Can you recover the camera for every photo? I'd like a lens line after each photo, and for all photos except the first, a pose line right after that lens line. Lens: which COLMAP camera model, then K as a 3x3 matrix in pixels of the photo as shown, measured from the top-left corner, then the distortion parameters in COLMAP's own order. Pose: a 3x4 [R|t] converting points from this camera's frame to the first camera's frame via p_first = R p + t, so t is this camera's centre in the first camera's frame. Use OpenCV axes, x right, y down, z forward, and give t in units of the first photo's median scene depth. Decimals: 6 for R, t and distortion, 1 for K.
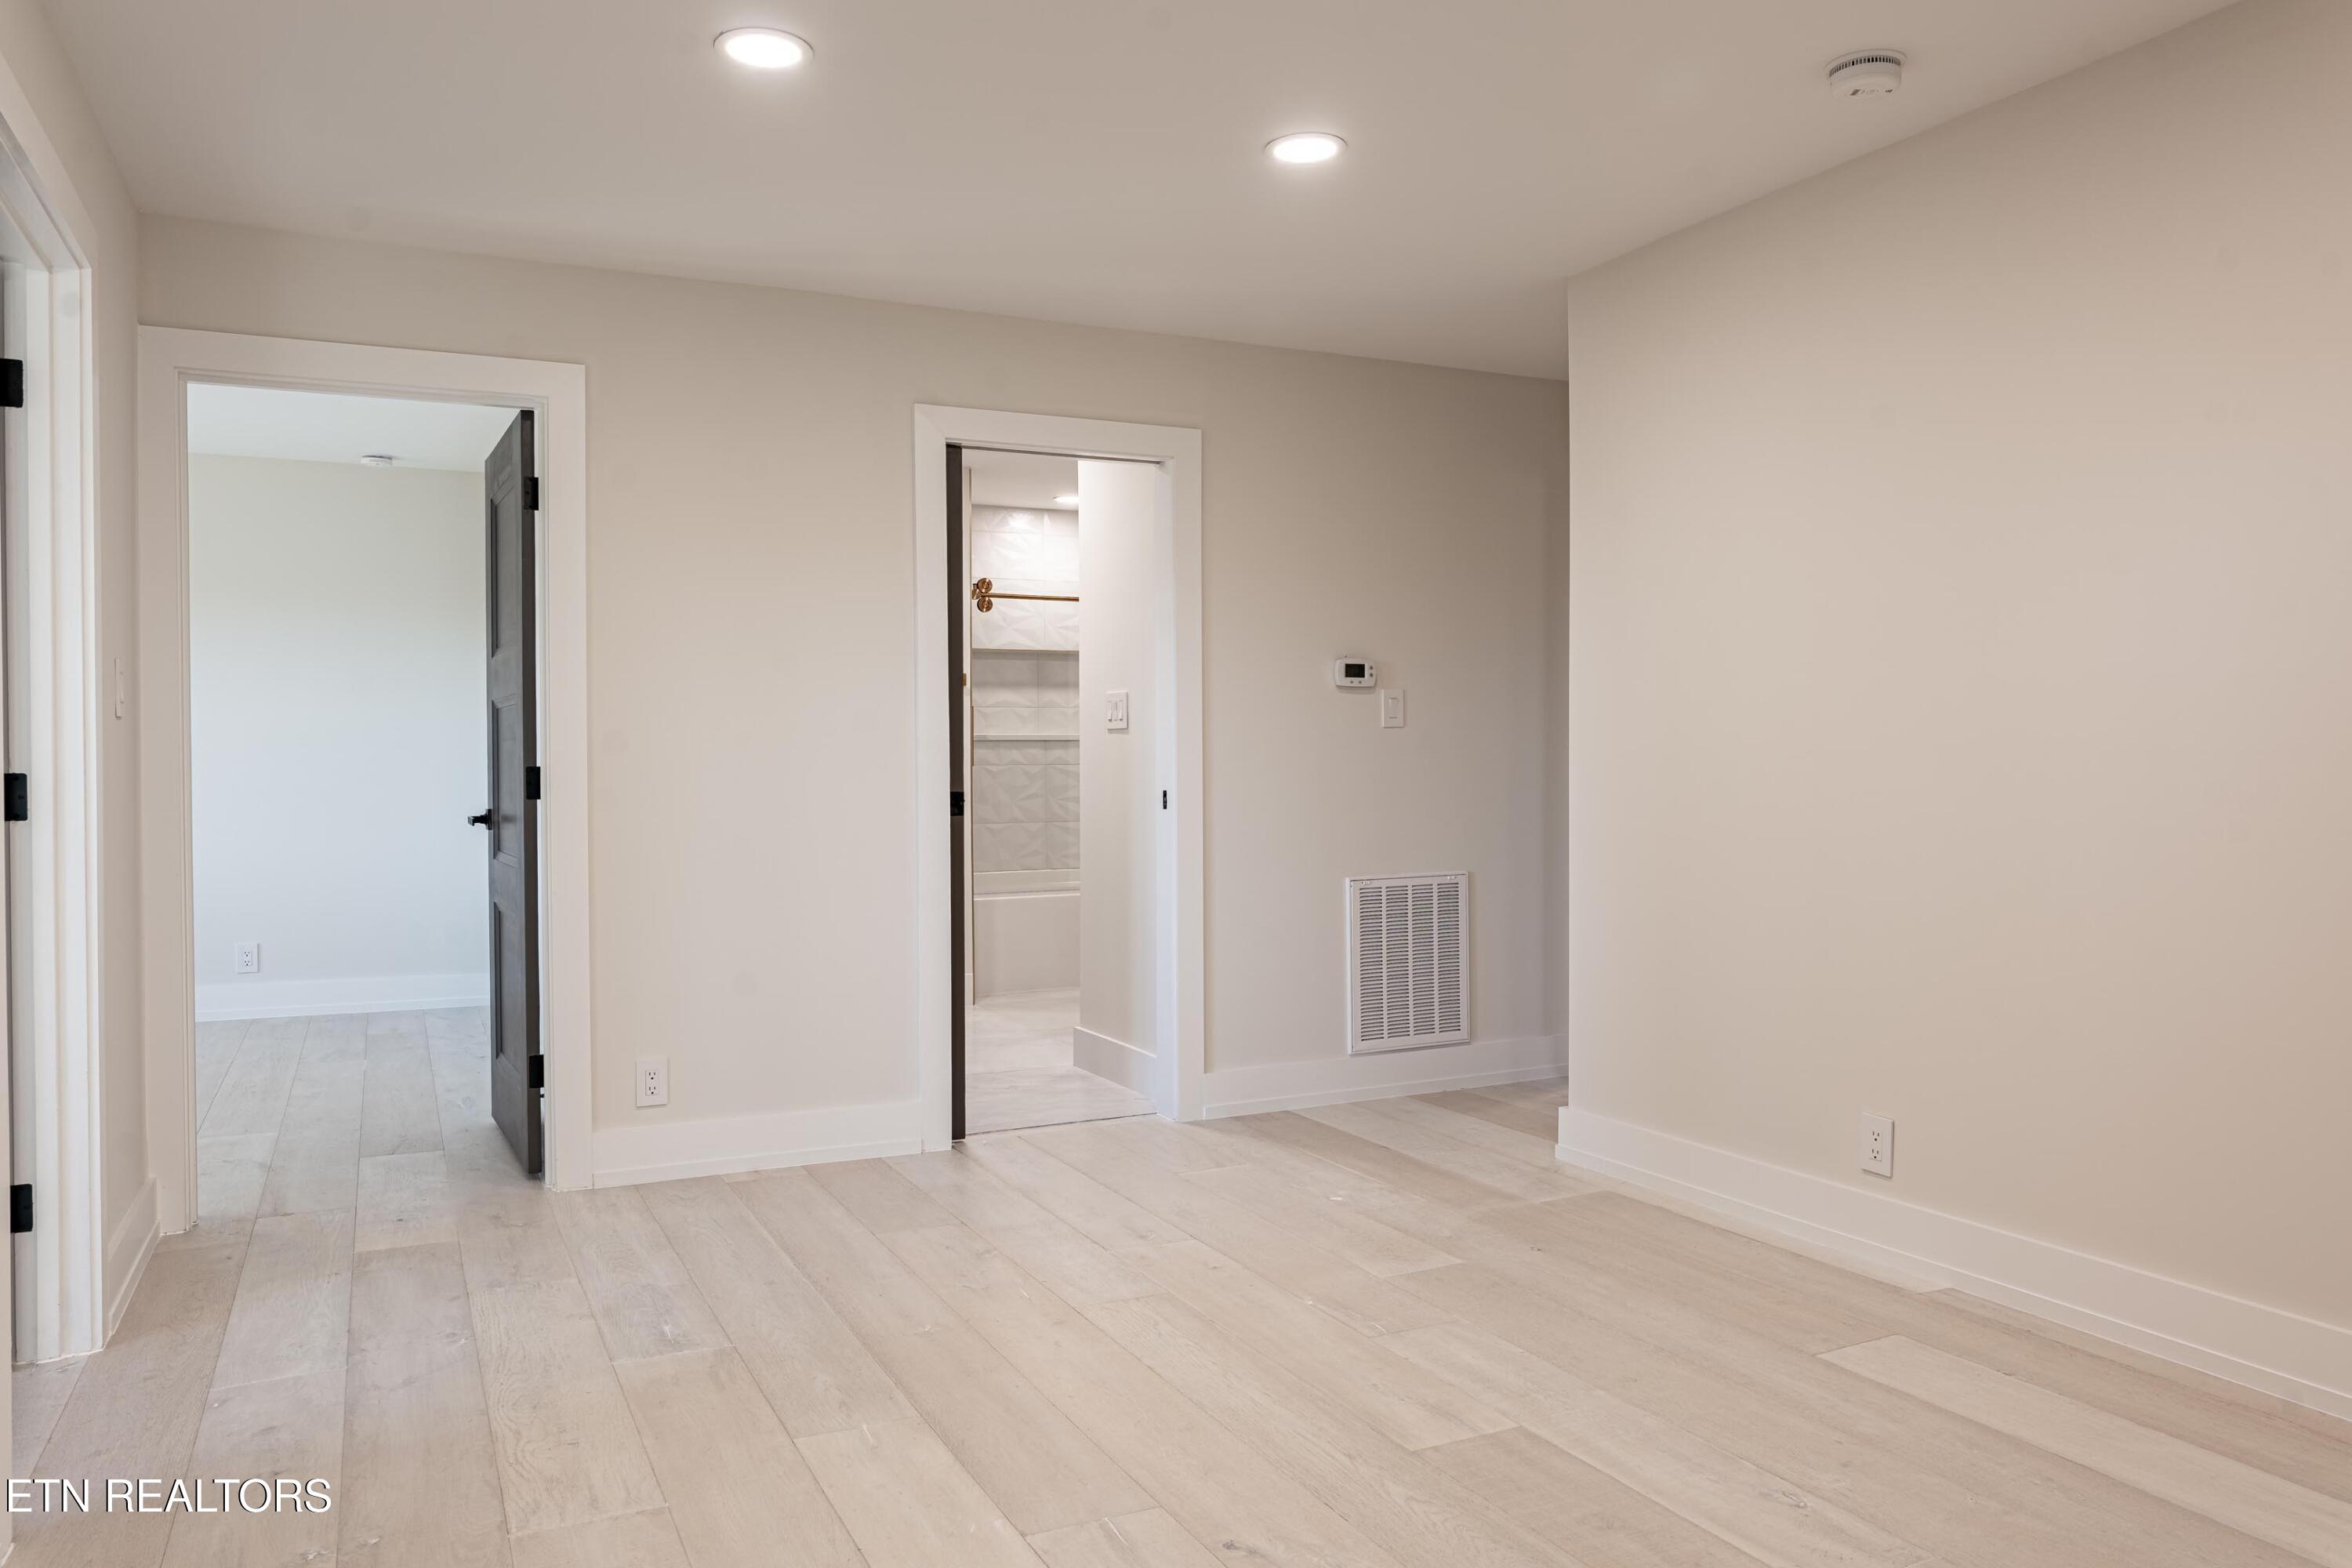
lens RADIAL K [[1575.9, 0, 1177.7], [0, 1575.9, 776.1], [0, 0, 1]] dist [-0.032093, 0.023265]
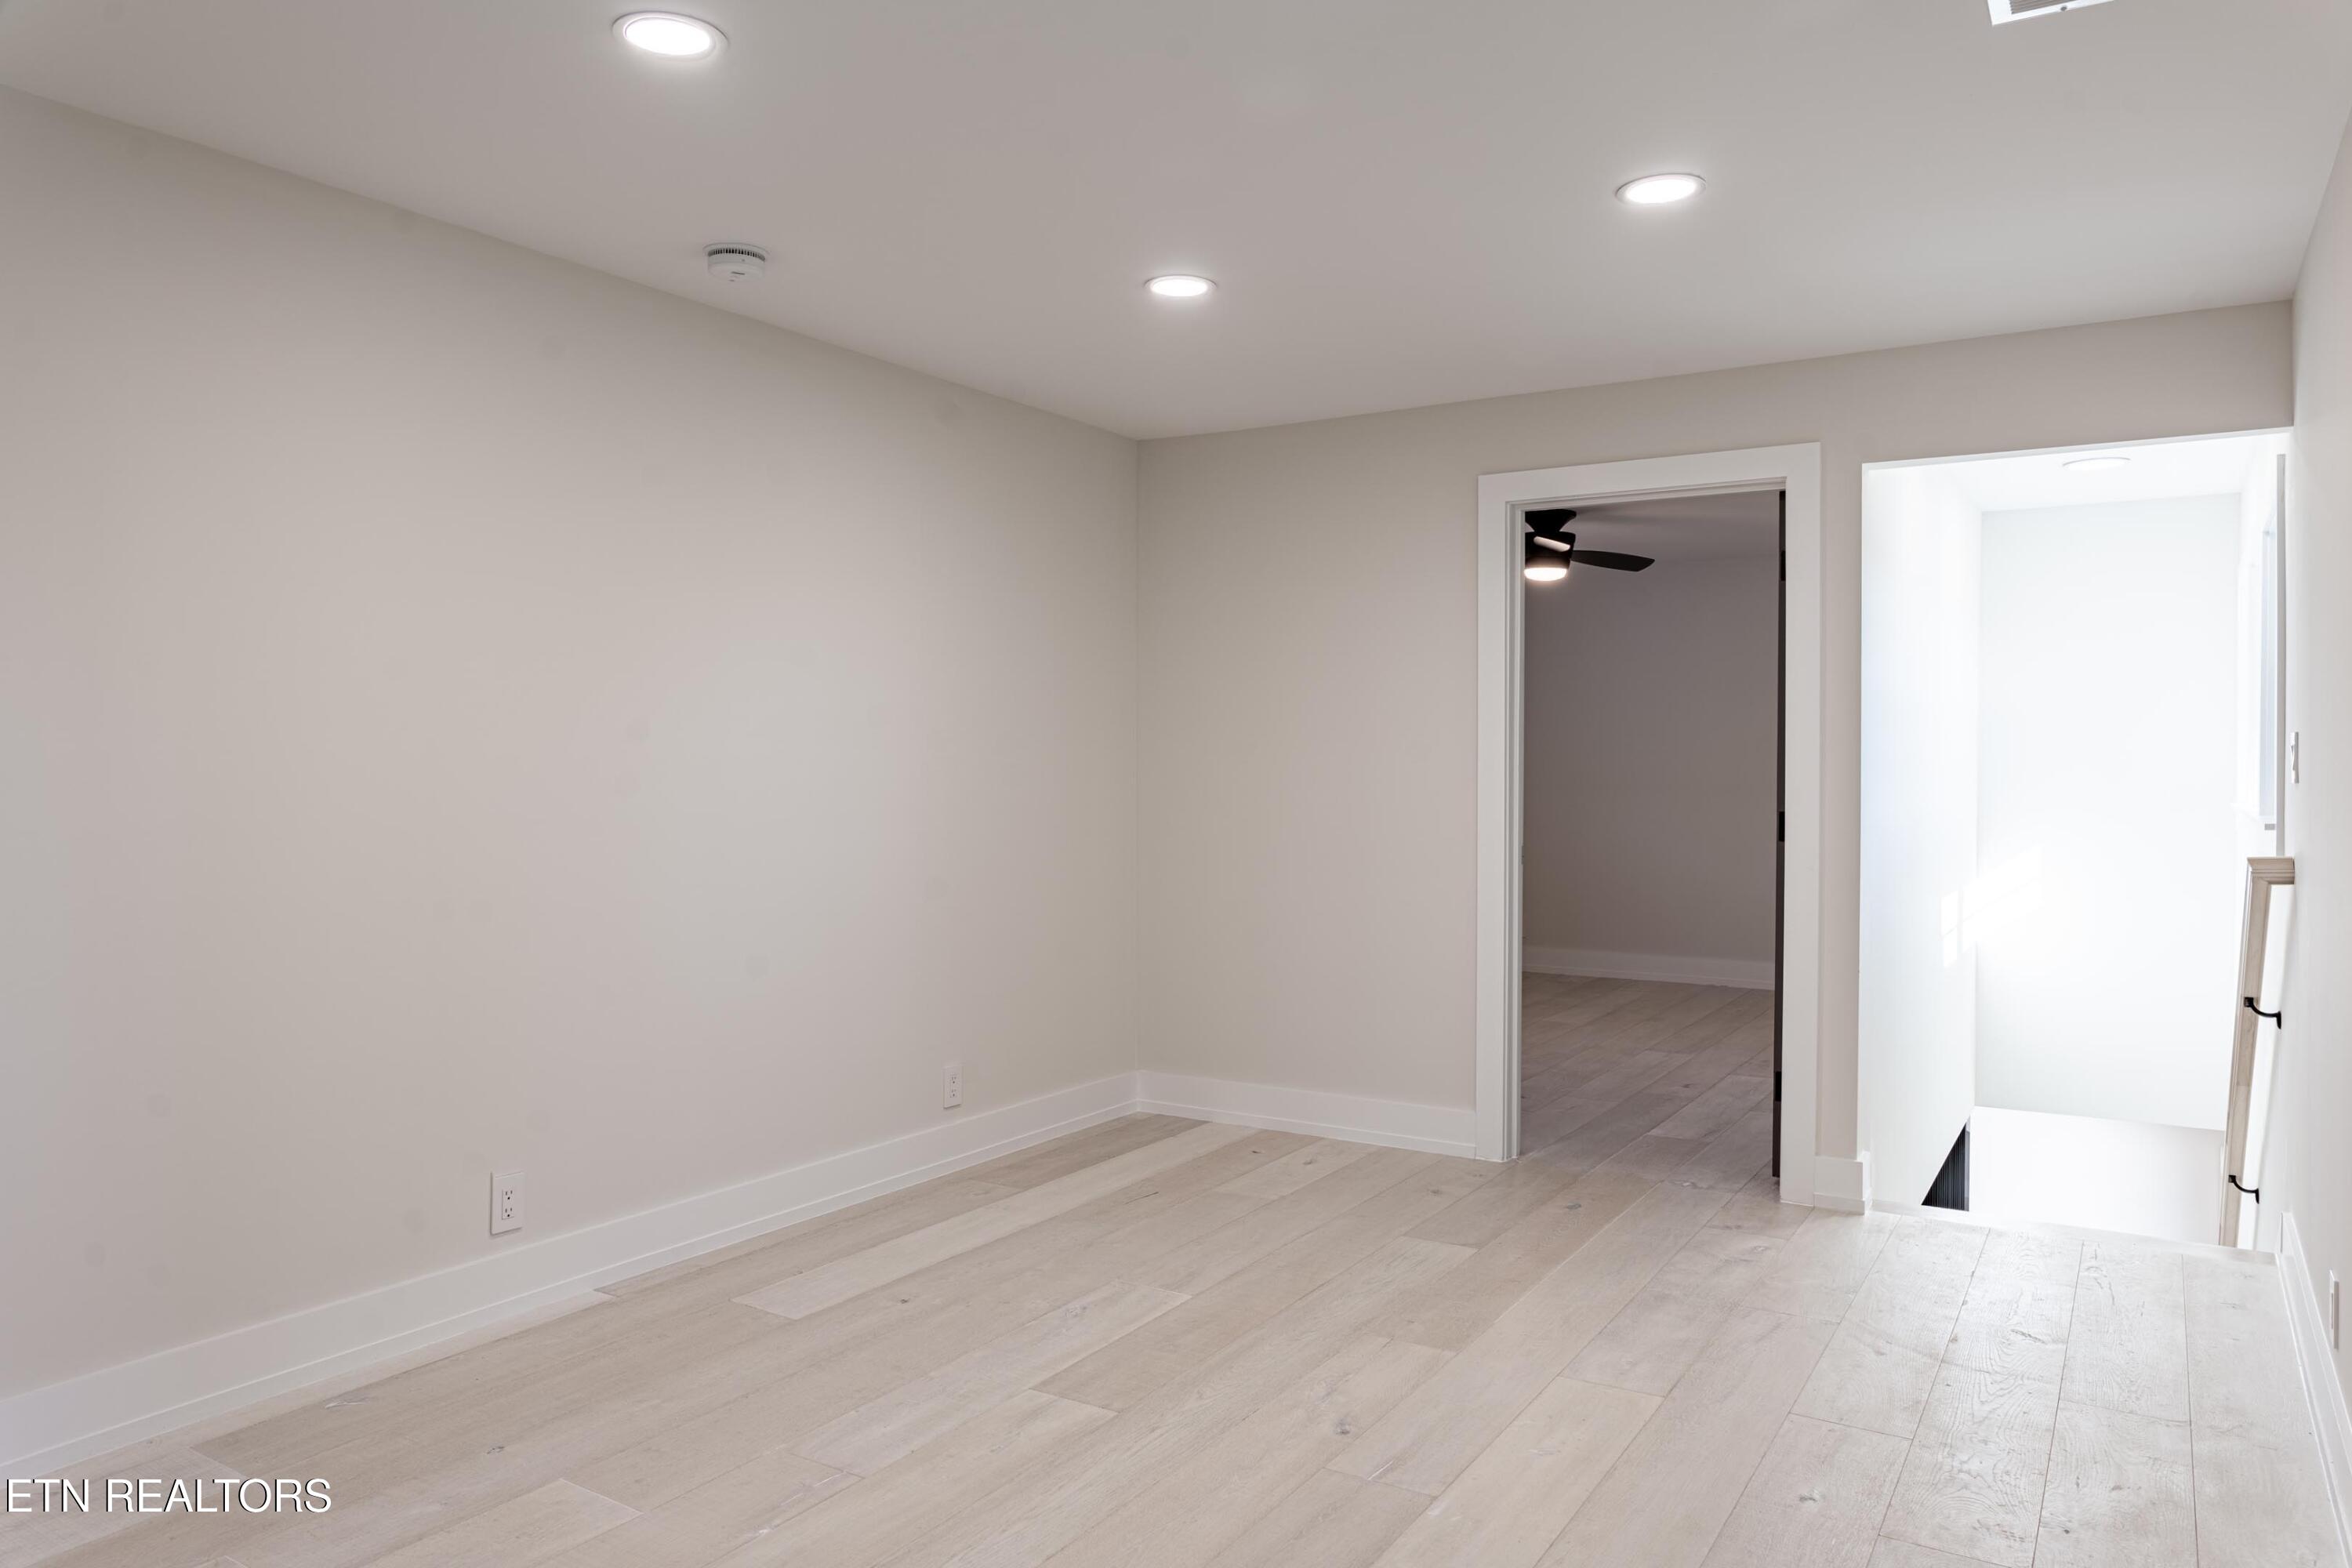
lens RADIAL K [[1575.9, 0, 1177.7], [0, 1575.9, 776.1], [0, 0, 1]] dist [-0.032093, 0.023265]
pose [[-0.515474, -0.001335, 0.856904, -0.816795], [0.010855, 0.999908, 0.008088, -0.058157], [-0.856836, 0.013471, -0.515413, 1.428847]]
